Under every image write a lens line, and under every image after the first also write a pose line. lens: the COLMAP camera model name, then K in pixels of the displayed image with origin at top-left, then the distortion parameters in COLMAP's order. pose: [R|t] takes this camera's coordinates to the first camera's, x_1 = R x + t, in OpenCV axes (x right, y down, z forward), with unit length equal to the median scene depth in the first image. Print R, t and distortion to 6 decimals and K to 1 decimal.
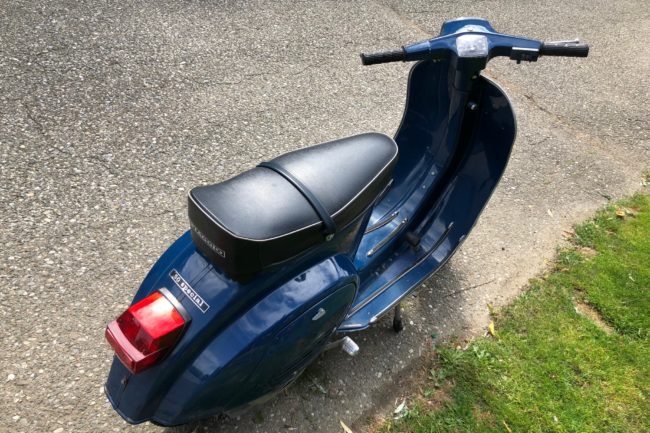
lens RADIAL K [[524.7, 0, 325.0], [0, 524.7, 216.5], [0, 0, 1]] dist [0.017364, -0.010737]
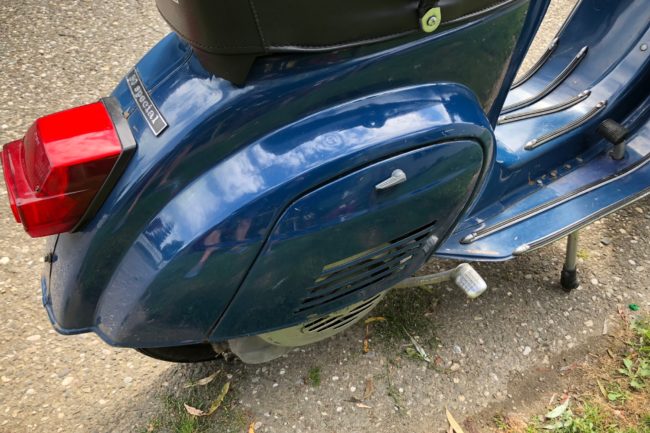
lens RADIAL K [[524.7, 0, 325.0], [0, 524.7, 216.5], [0, 0, 1]] dist [0.017364, -0.010737]
pose [[0.945334, 0.095060, -0.311941, 0.059220], [-0.084951, 0.995329, 0.045872, 0.142487], [0.314844, -0.016864, 0.948994, 0.363849]]
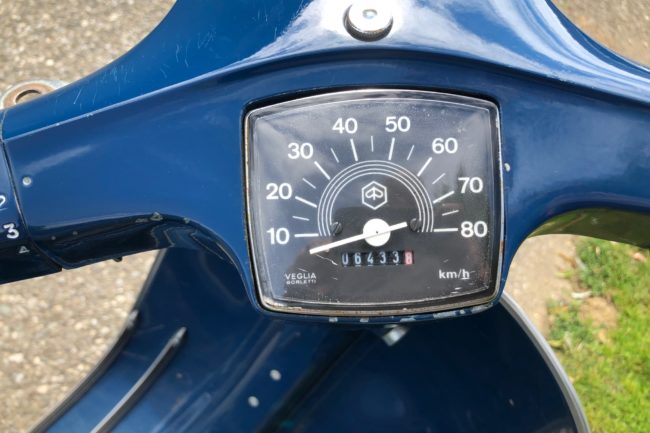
lens RADIAL K [[524.7, 0, 325.0], [0, 524.7, 216.5], [0, 0, 1]] dist [0.017364, -0.010737]
pose [[0.991103, -0.072648, 0.111526, 0.220026], [0.030674, 0.940021, 0.339736, -0.305813], [-0.129518, -0.333292, 0.933885, 0.770965]]
